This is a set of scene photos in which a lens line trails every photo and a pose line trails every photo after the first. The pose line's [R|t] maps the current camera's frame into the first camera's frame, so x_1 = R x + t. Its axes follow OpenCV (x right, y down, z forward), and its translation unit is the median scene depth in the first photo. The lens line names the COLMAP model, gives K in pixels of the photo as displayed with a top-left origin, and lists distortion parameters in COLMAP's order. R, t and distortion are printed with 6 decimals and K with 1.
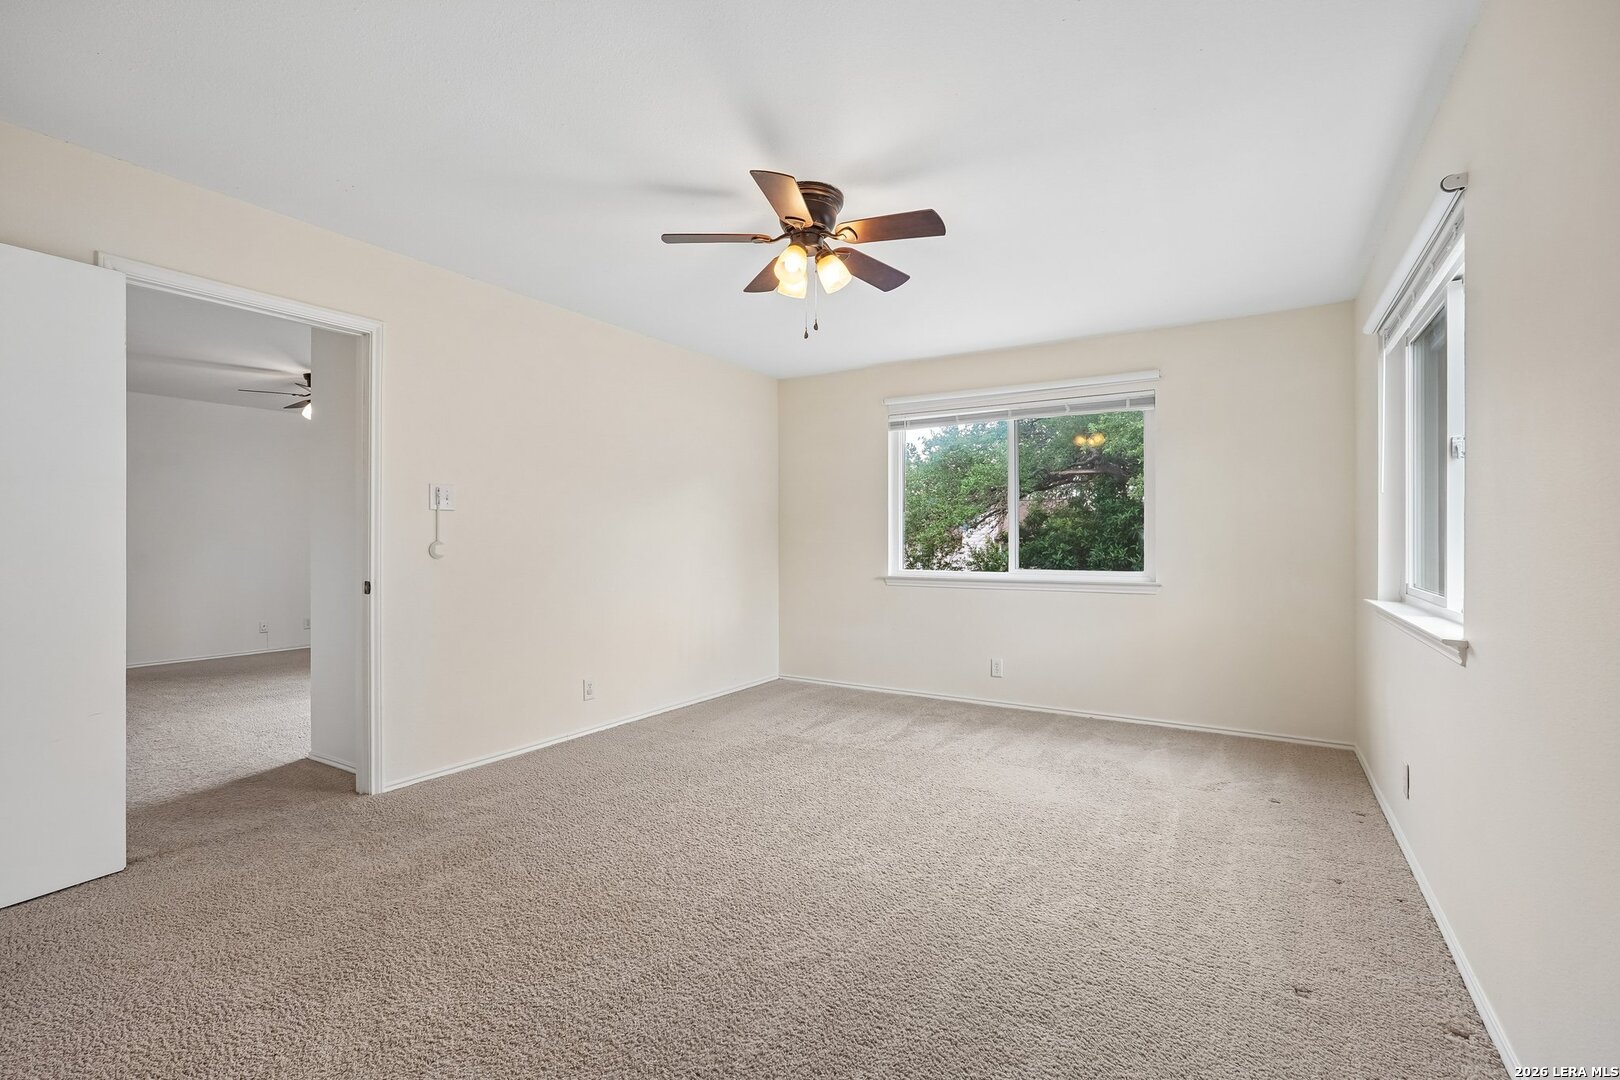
lens RADIAL K [[729.0, 0, 808.9], [0, 729.0, 539.9], [0, 0, 1]] dist [0.001131, 0.000142]
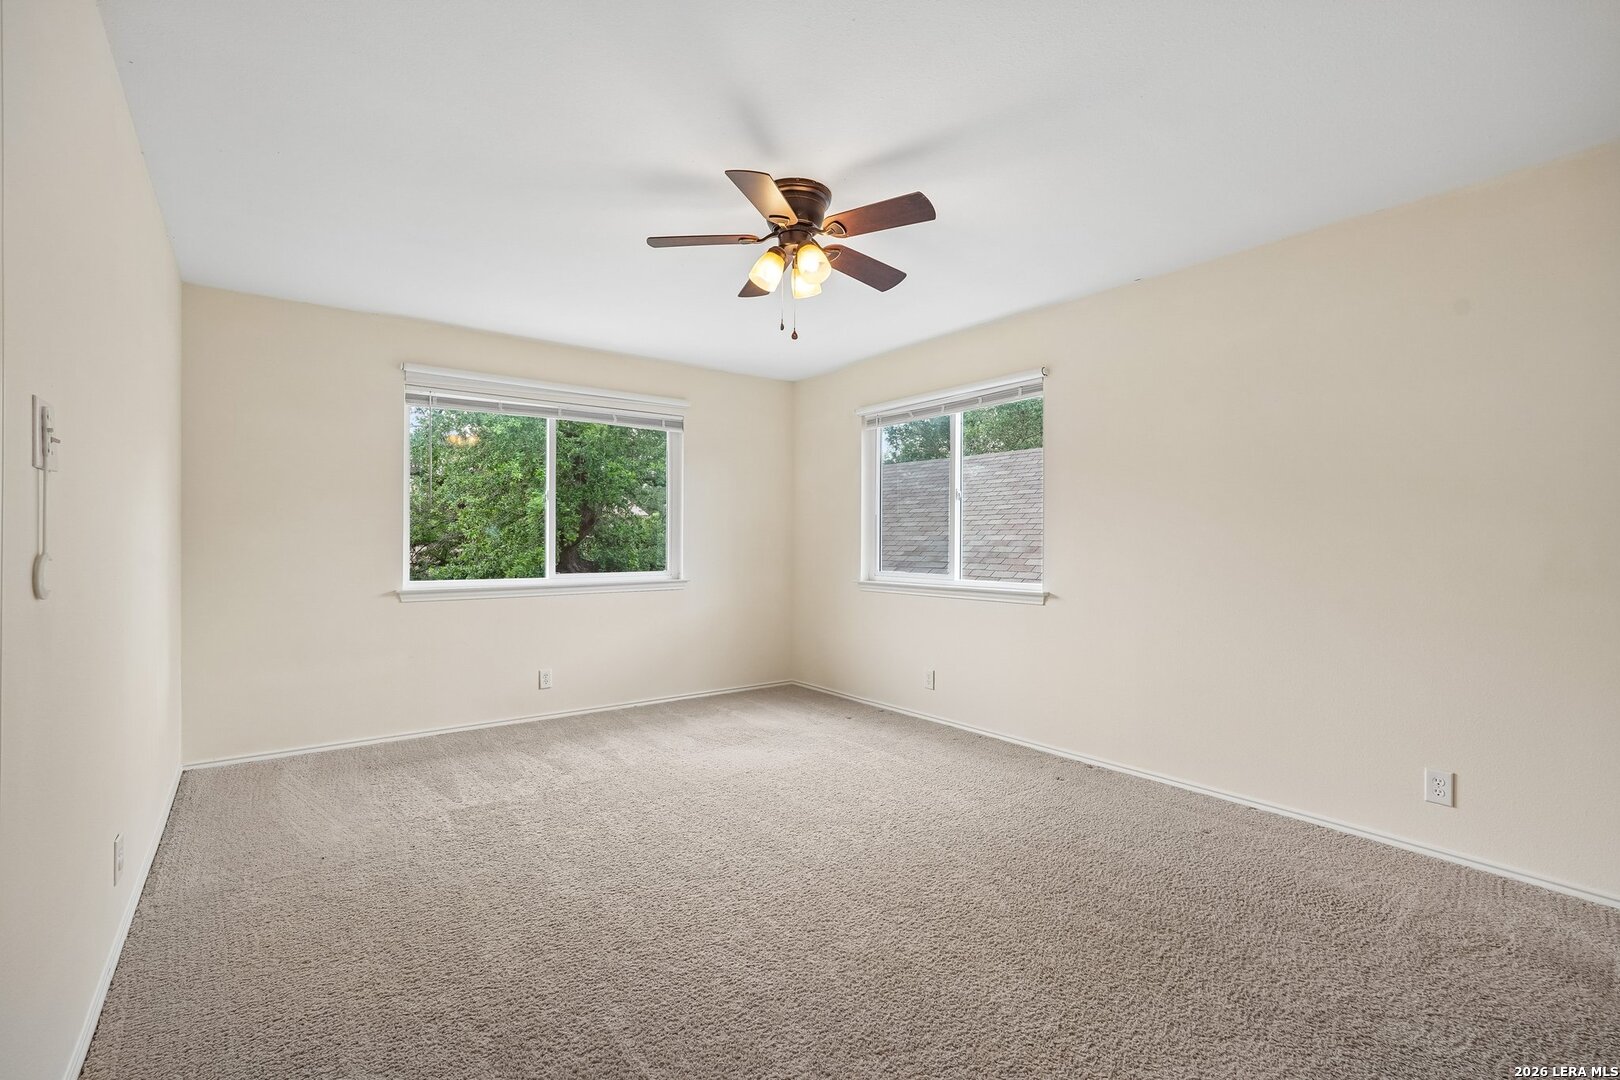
lens RADIAL K [[729.0, 0, 815.6], [0, 729.0, 539.8], [0, 0, 1]] dist [0.001131, 0.000142]
pose [[0.356677, 0.000253, 0.934228, -0.547279], [-0.000858, 1.000000, 0.000057, -0.005336], [-0.934227, -0.000822, 0.356677, 0.369662]]
